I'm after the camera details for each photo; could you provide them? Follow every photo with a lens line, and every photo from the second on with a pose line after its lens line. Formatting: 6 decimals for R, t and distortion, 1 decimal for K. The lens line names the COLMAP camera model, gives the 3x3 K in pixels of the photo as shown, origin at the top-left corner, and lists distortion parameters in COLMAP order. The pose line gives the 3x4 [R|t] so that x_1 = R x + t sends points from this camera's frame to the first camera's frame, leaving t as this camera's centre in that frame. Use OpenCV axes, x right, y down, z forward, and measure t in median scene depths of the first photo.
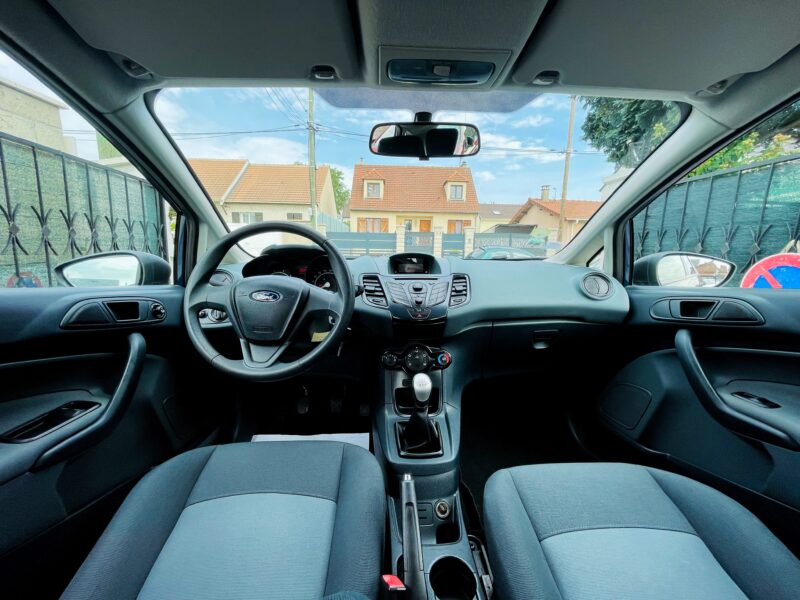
lens RADIAL K [[319.2, 0, 404.2], [0, 319.2, 307.3], [0, 0, 1]] dist [0.000806, -0.000015]
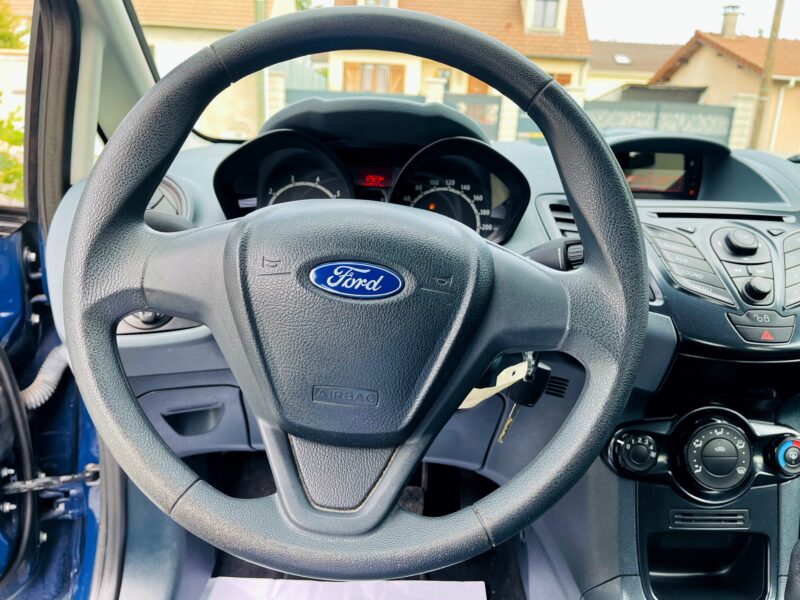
lens RADIAL K [[594.1, 0, 400.0], [0, 594.1, 300.0], [0, 0, 1]] dist [0.037794, -0.071535]
pose [[0.999259, 0.034292, -0.017506, -0.285837], [-0.032416, 0.994654, 0.098049, -0.051559], [0.020774, -0.097408, 0.995028, 0.353429]]
